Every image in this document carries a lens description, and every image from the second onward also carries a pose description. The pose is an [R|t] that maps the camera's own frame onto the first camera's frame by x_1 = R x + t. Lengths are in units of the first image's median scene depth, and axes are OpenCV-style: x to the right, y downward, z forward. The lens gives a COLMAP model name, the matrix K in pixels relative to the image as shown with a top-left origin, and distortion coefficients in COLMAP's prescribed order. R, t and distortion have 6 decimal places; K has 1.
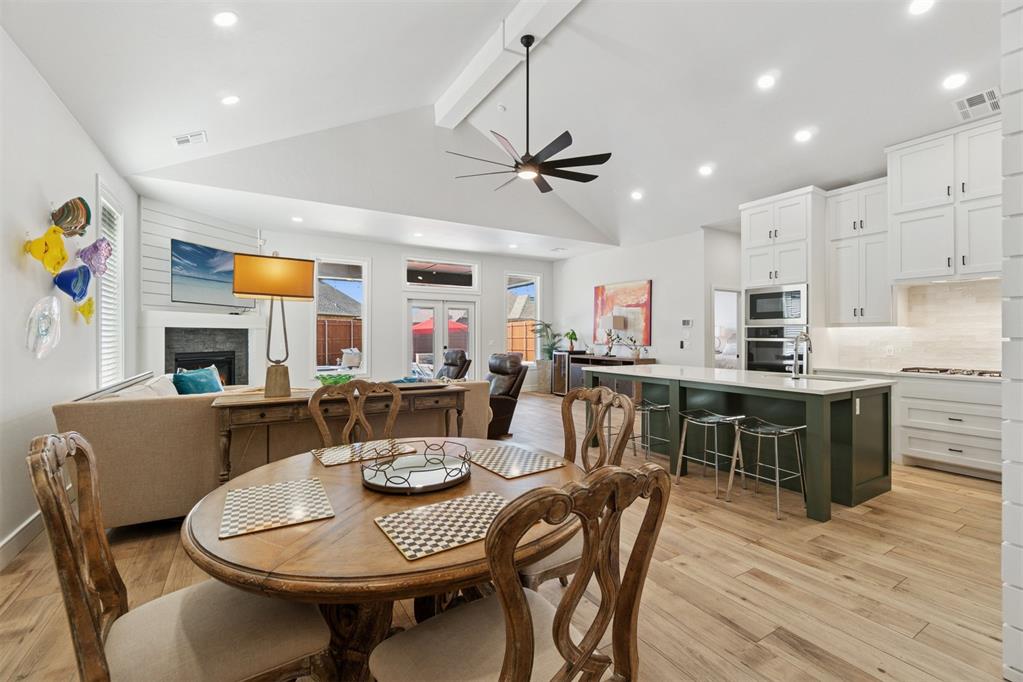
lens RADIAL K [[437.7, 0, 518.8], [0, 437.7, 335.6], [0, 0, 1]] dist [-0.000760, 0.000118]
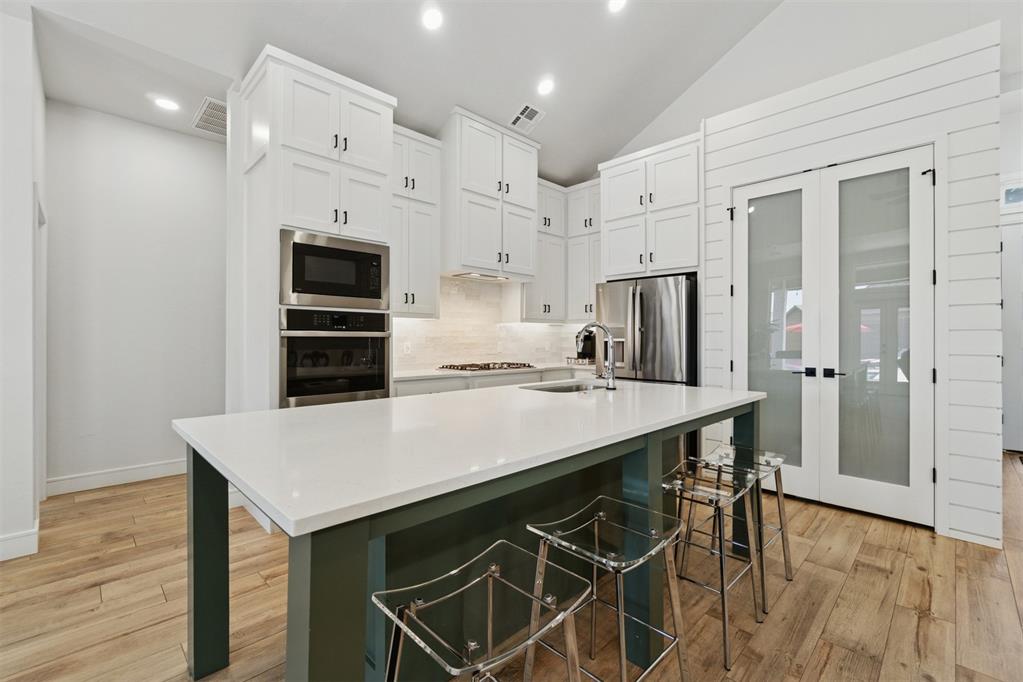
lens RADIAL K [[439.9, 0, 515.2], [0, 439.9, 337.0], [0, 0, 1]] dist [-0.007133, -0.000078]
pose [[-0.222177, -0.000740, 0.975006, -0.005278], [-0.006959, 0.999975, -0.000827, 0.009086], [-0.974982, -0.006969, -0.222176, 0.720385]]
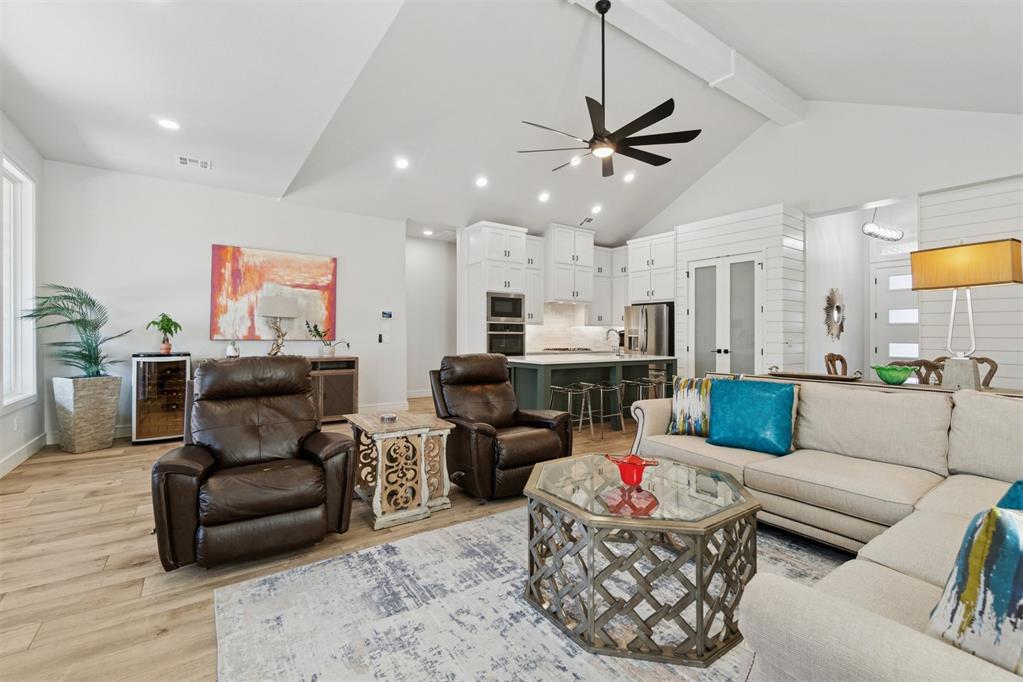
lens RADIAL K [[441.7, 0, 514.6], [0, 441.7, 332.3], [0, 0, 1]] dist [-0.002034, -0.000060]
pose [[-0.059161, 0.000744, 0.998248, -0.603473], [-0.009965, 0.999949, -0.001336, 0.006709], [-0.998199, -0.010026, -0.059151, 0.837600]]
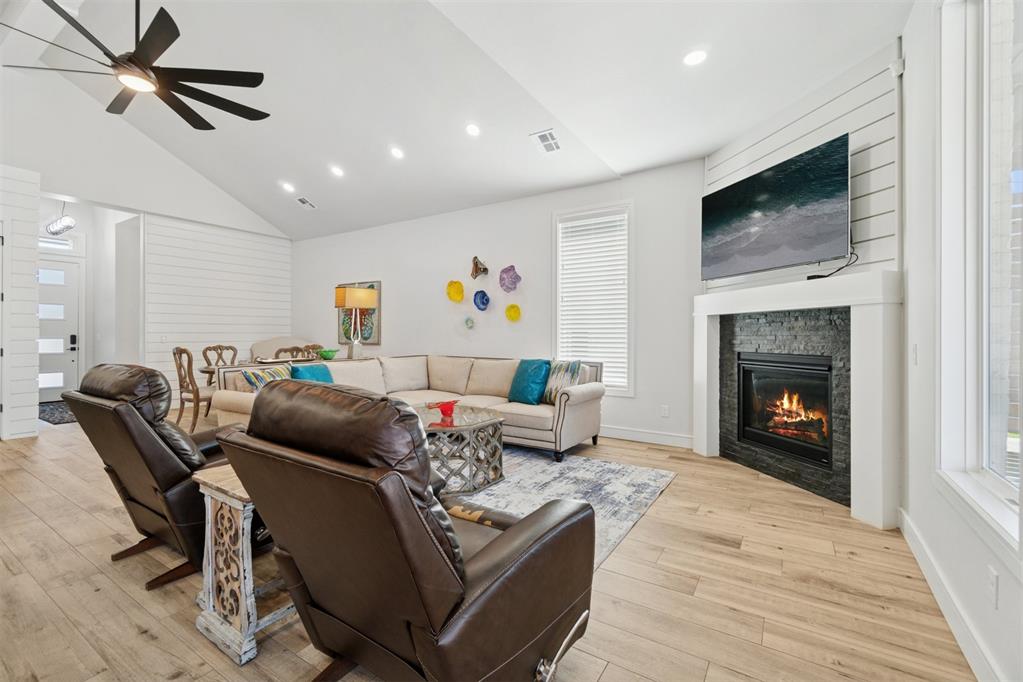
lens RADIAL K [[441.7, 0, 514.6], [0, 441.7, 332.3], [0, 0, 1]] dist [-0.002034, -0.000060]
pose [[-0.905471, -0.006046, -0.424366, -0.135342], [-0.002142, 0.999951, -0.009676, 0.013864], [0.424404, -0.007852, -0.905439, 1.242697]]
